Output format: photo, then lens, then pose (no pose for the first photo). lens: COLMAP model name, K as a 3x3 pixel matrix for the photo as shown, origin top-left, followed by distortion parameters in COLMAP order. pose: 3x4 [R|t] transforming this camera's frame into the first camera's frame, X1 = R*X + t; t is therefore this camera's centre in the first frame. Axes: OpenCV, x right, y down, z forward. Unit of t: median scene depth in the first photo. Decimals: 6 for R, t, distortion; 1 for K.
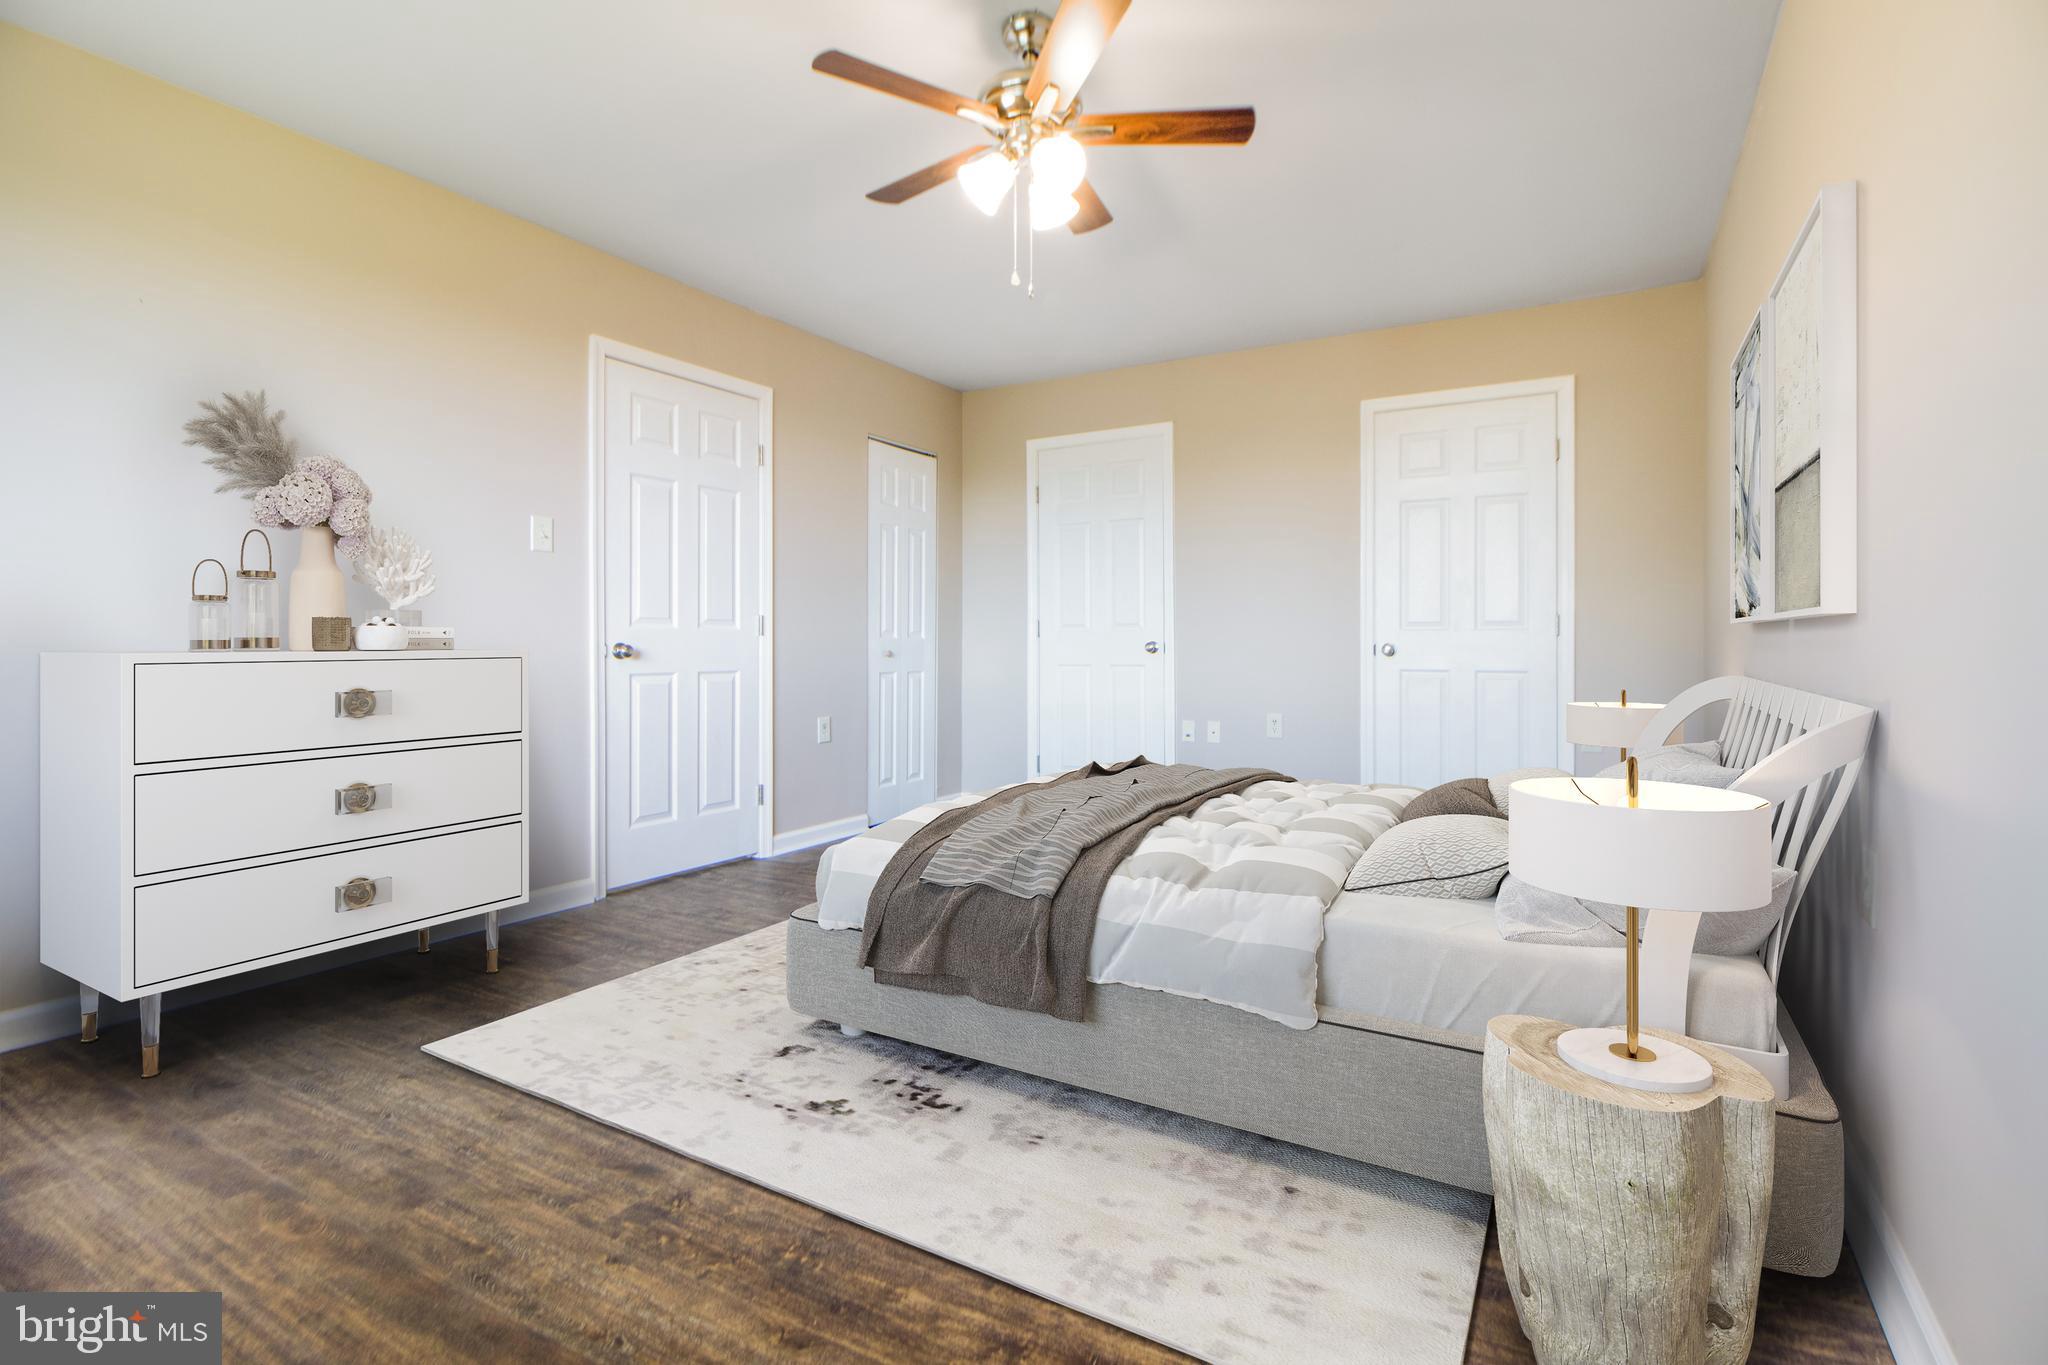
lens RADIAL K [[982.8, 0, 1025.1], [0, 982.8, 648.4], [0, 0, 1]] dist [0.002597, -0.012835]
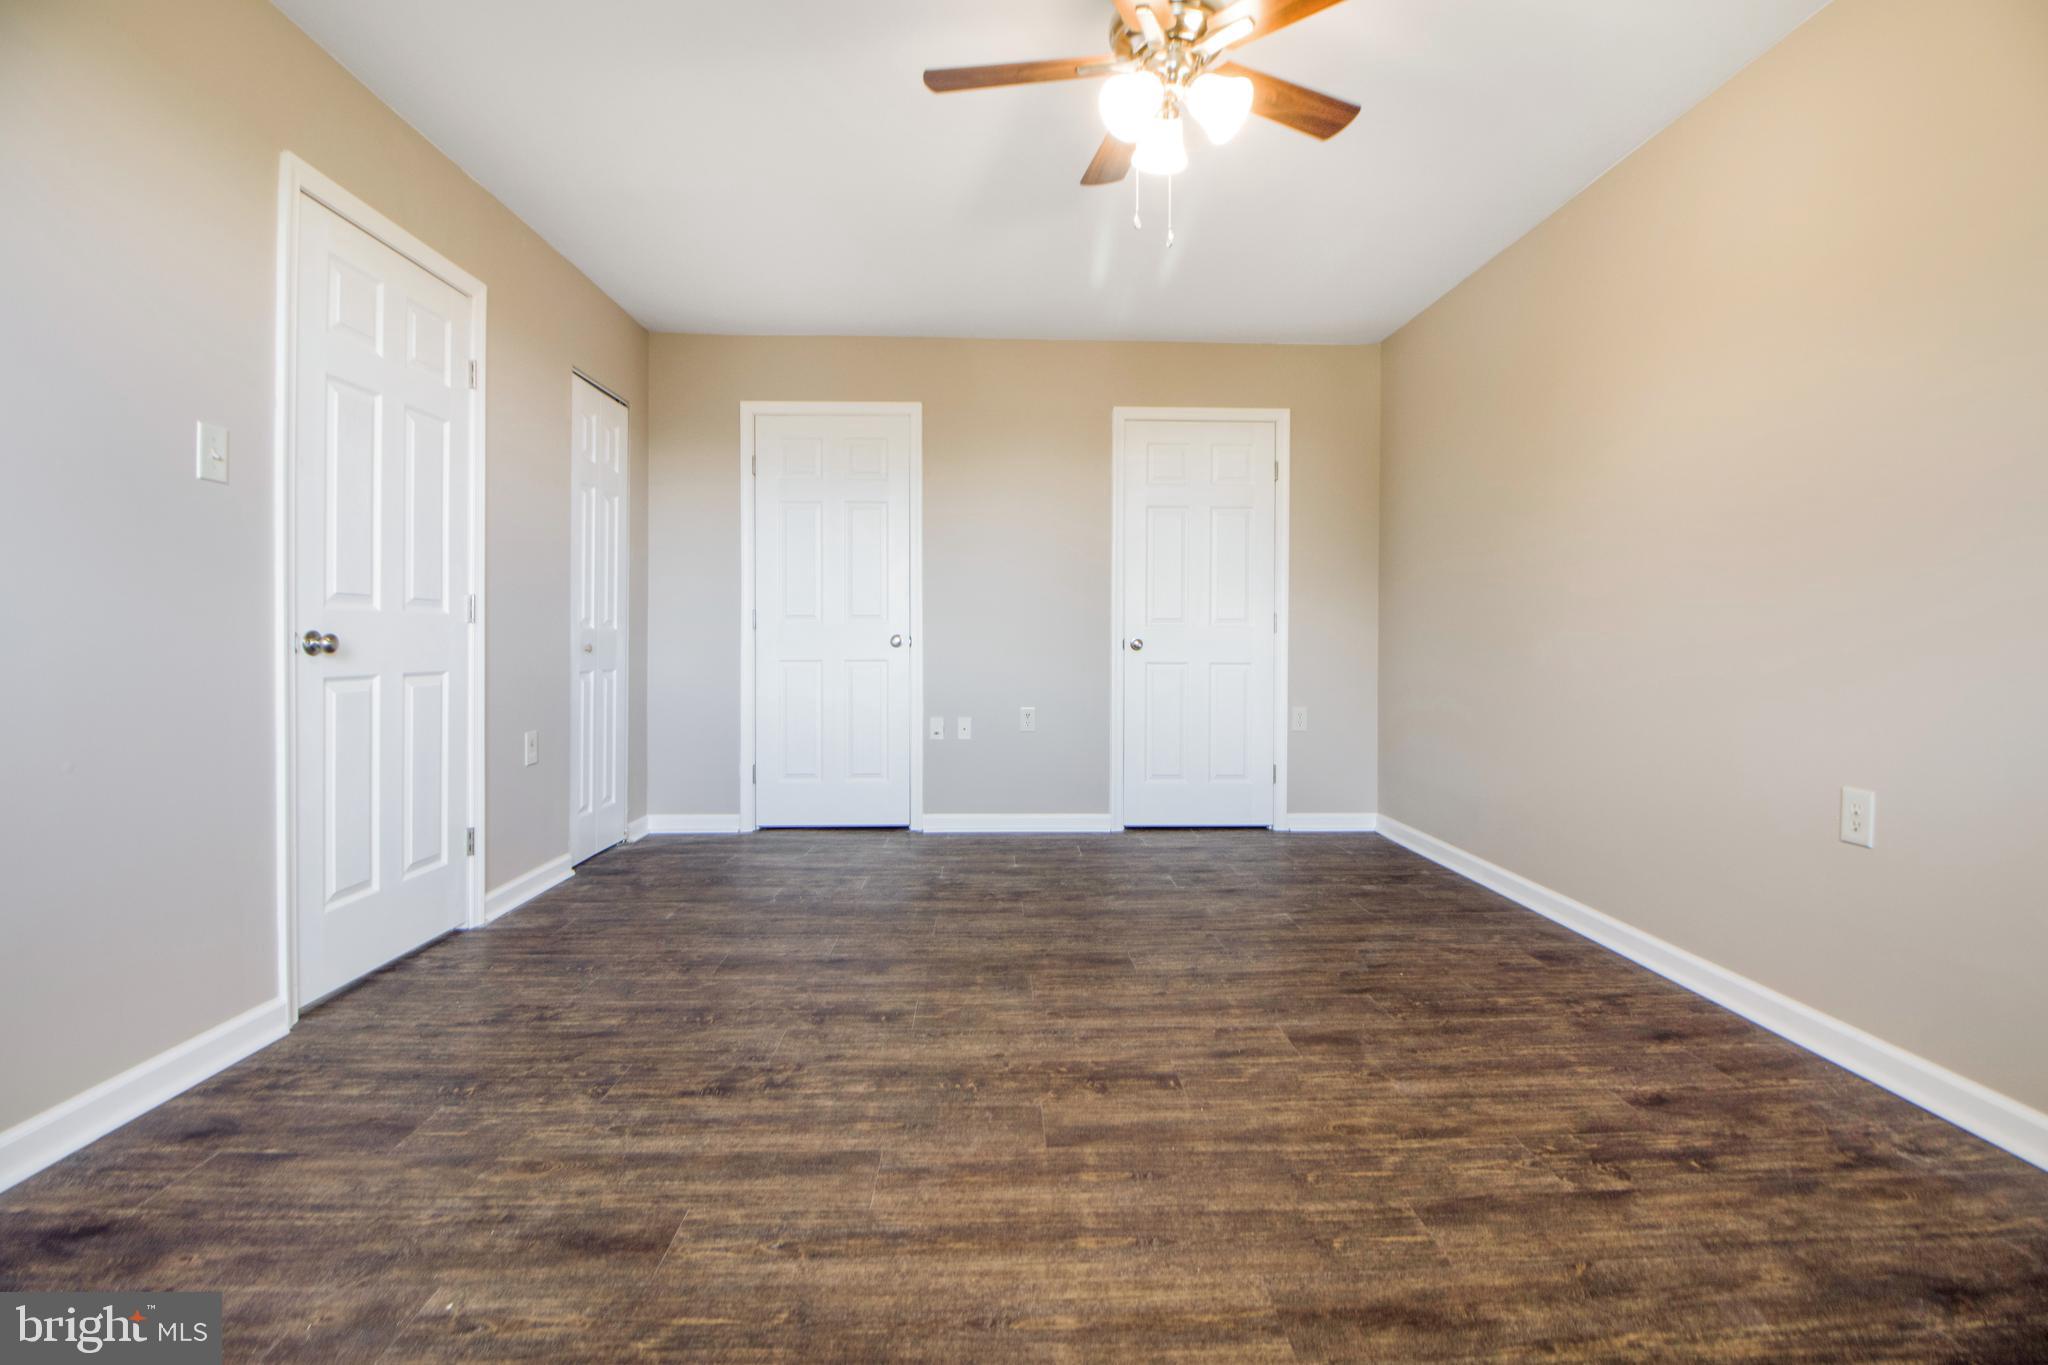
lens RADIAL K [[982.8, 0, 1025.1], [0, 982.8, 648.4], [0, 0, 1]] dist [0.002597, -0.012835]
pose [[0.845740, -0.001099, 0.533594, -0.308871], [-0.000781, 0.999994, 0.003297, 0.003084], [-0.533595, -0.003205, 0.845734, 0.166576]]
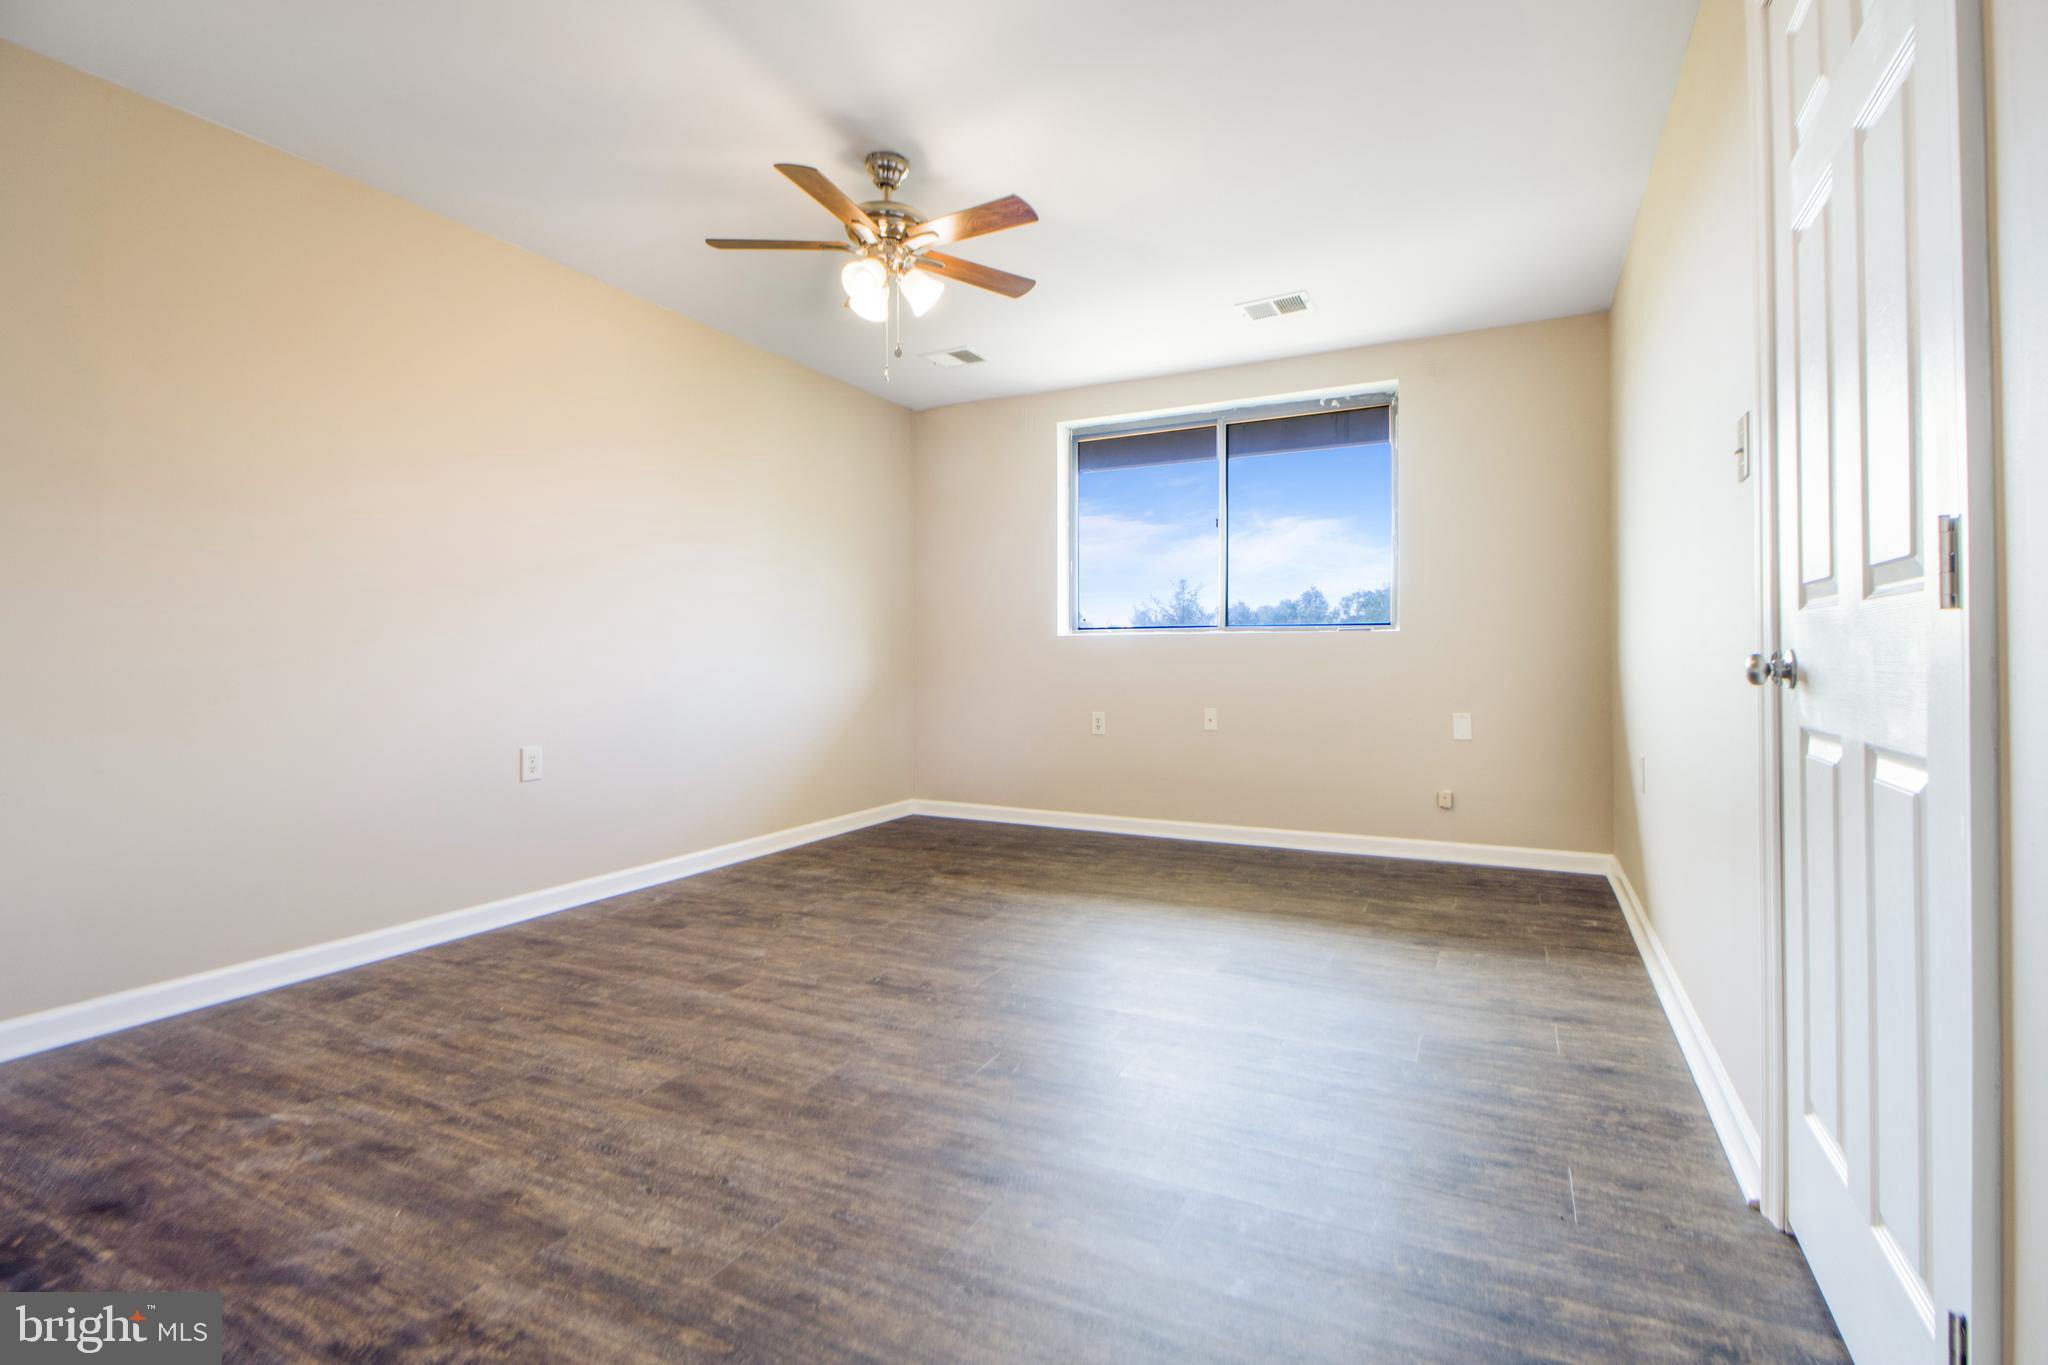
lens RADIAL K [[982.8, 0, 1025.1], [0, 982.8, 648.4], [0, 0, 1]] dist [0.002597, -0.012835]
pose [[-0.997705, 0.001591, -0.067699, -0.038929], [0.001627, 0.999999, -0.000466, -0.008083], [0.067698, -0.000575, -0.997706, 1.242643]]
